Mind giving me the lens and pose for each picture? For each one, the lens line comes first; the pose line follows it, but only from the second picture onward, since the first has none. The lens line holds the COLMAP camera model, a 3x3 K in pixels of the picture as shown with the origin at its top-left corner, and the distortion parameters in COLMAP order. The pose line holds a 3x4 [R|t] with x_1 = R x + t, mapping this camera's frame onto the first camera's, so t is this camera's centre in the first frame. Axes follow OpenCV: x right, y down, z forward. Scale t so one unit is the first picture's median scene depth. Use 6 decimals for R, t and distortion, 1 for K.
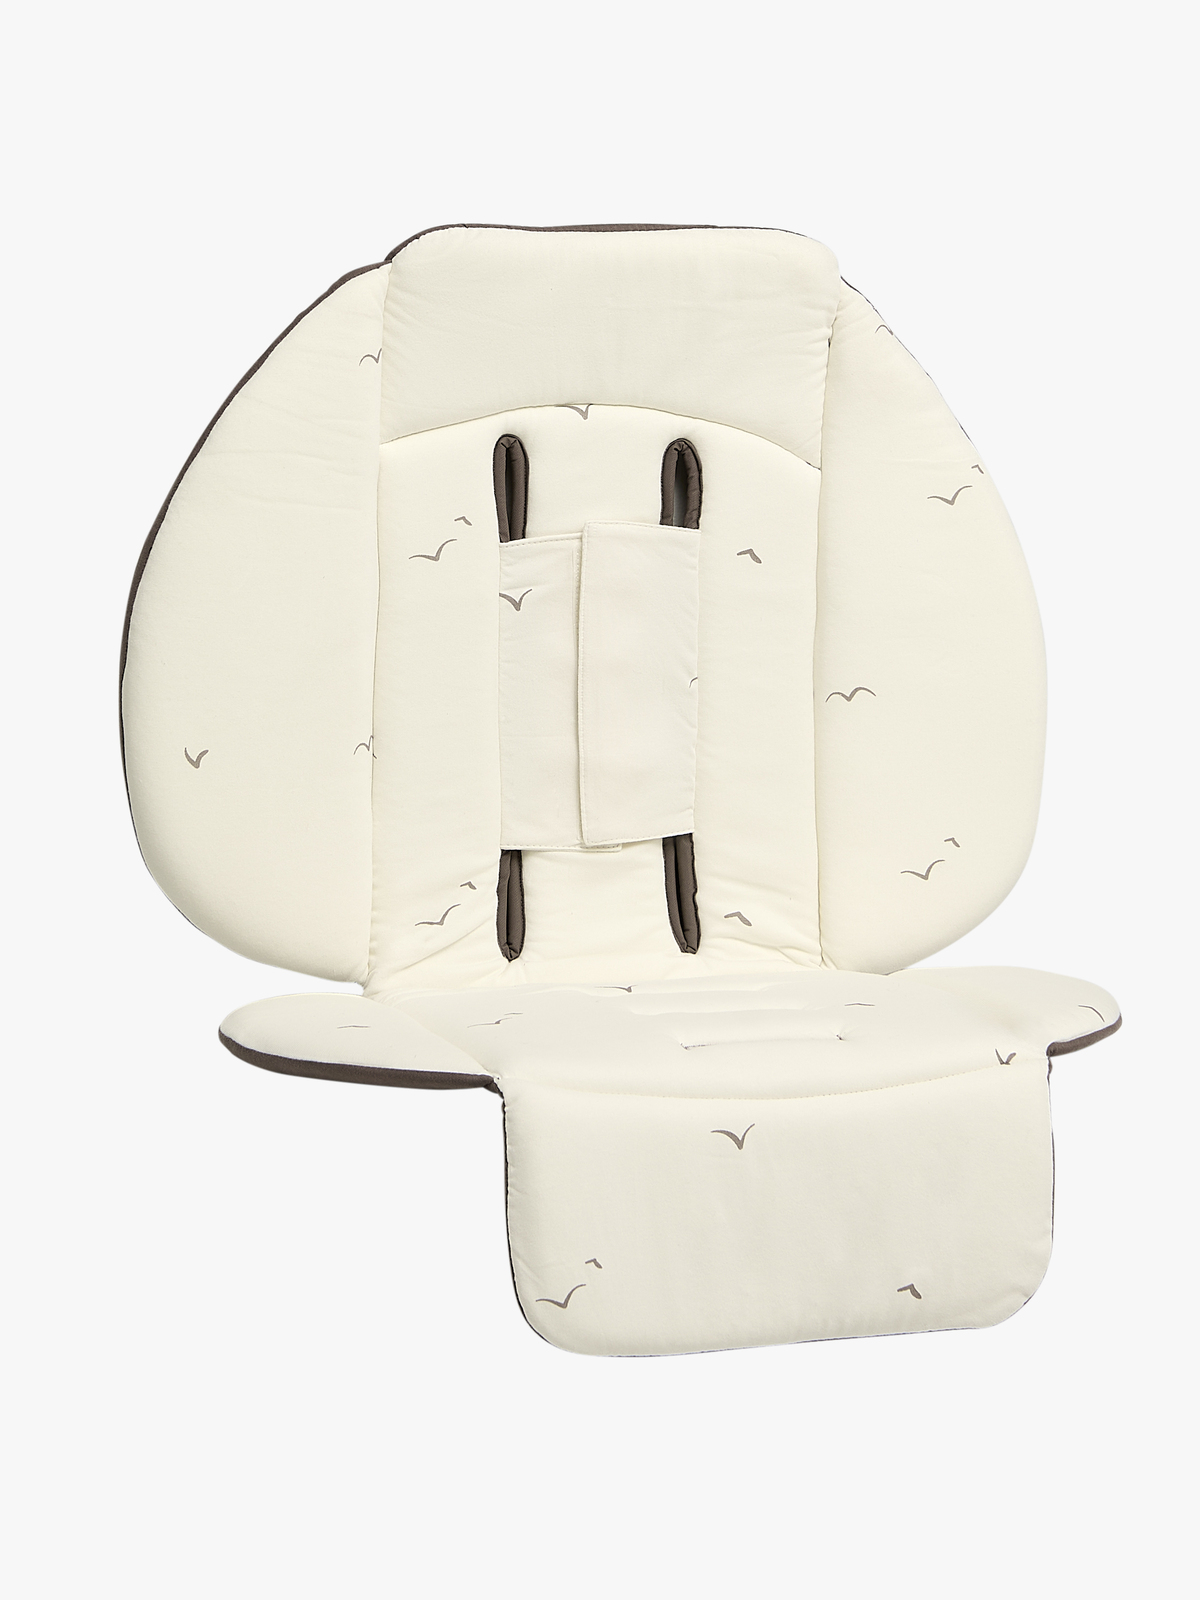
lens RADIAL K [[3721.9, 0, 600.0], [0, 3721.9, 800.0], [0, 0, 1]] dist [-0.028118, -0.293658]
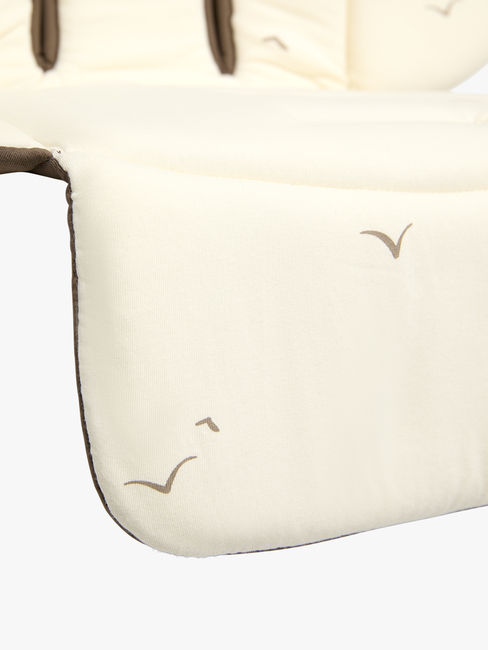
lens RADIAL K [[1512.0, 0, 244.0], [0, 1512.0, 325.0], [0, 0, 1]] dist [-0.028118, -0.293658]
pose [[0.990174, -0.012613, 0.139269, -0.032597], [-0.001895, 0.994622, 0.103554, 0.077379], [-0.139826, -0.102800, 0.984825, 0.722714]]
